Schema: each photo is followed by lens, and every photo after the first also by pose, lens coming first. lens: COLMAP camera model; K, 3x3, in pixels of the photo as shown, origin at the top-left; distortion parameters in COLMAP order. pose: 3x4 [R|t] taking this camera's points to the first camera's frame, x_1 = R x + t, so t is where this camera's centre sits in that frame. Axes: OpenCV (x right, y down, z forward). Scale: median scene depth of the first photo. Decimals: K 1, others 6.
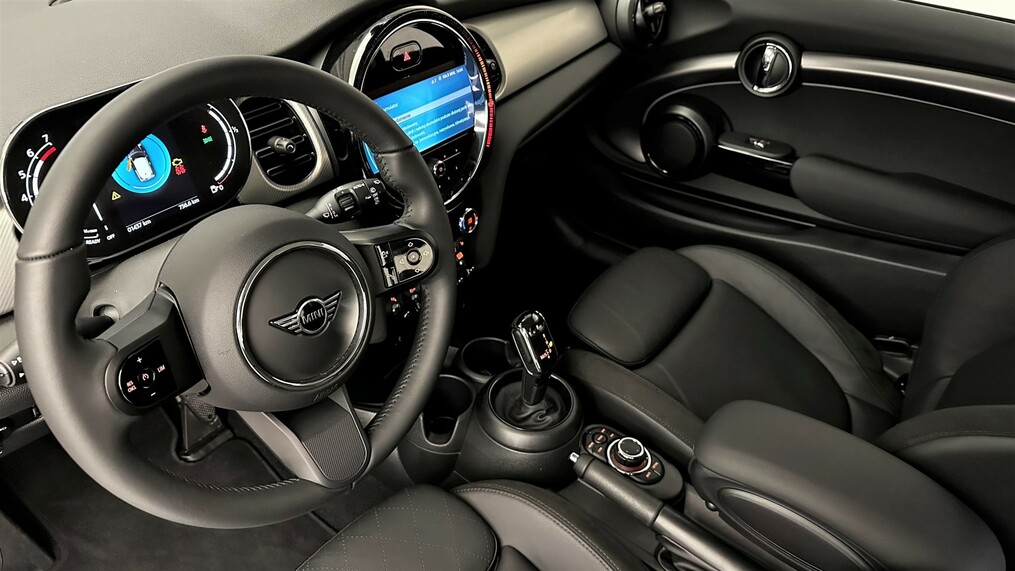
lens RADIAL K [[719.6, 0, 507.5], [0, 719.6, 285.5], [0, 0, 1]] dist [0.098596, -0.159070]
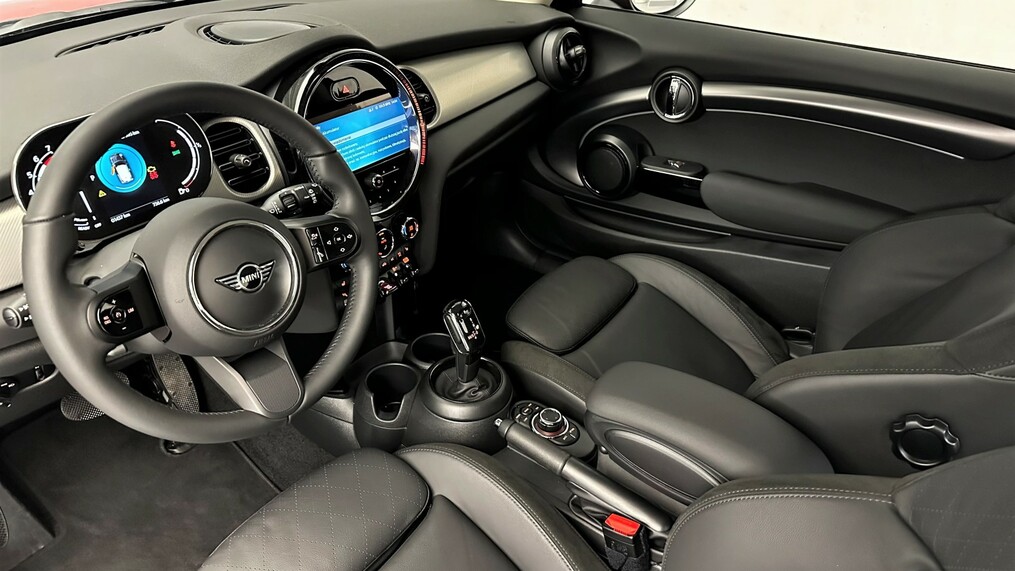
lens RADIAL K [[714.0, 0, 507.5], [0, 714.0, 285.5], [0, 0, 1]] dist [0.103986, -0.158089]
pose [[0.999528, -0.029615, -0.008152, 0.120842], [0.028967, 0.997091, -0.070506, 0.097384], [0.010216, 0.070236, 0.997478, -0.170706]]
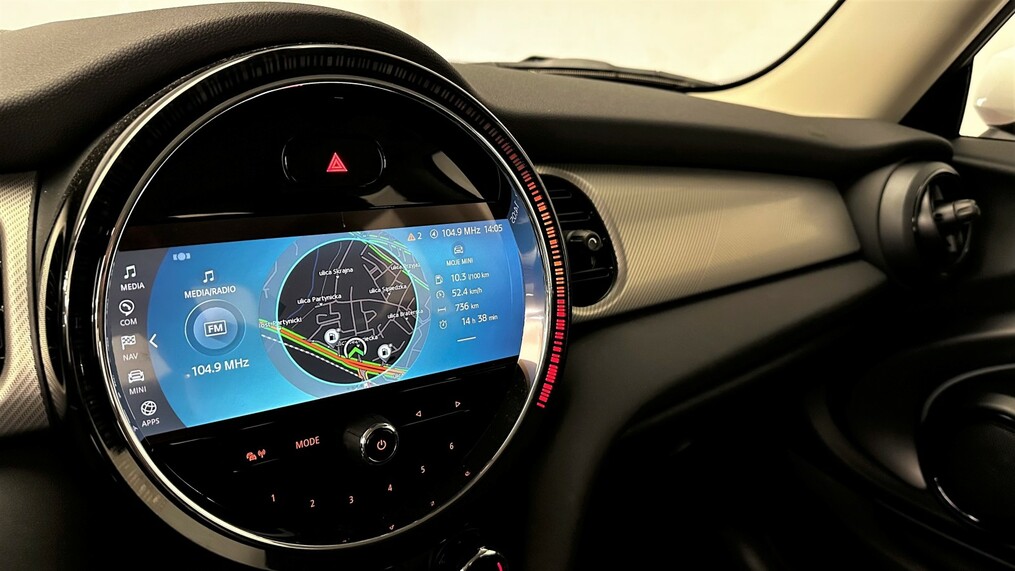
lens RADIAL K [[714.0, 0, 507.5], [0, 714.0, 285.5], [0, 0, 1]] dist [0.103986, -0.158089]
pose [[0.945809, 0.091186, -0.311659, 0.080465], [-0.195442, 0.926313, -0.322097, -0.121994], [0.259323, 0.365553, 0.893936, 0.608751]]
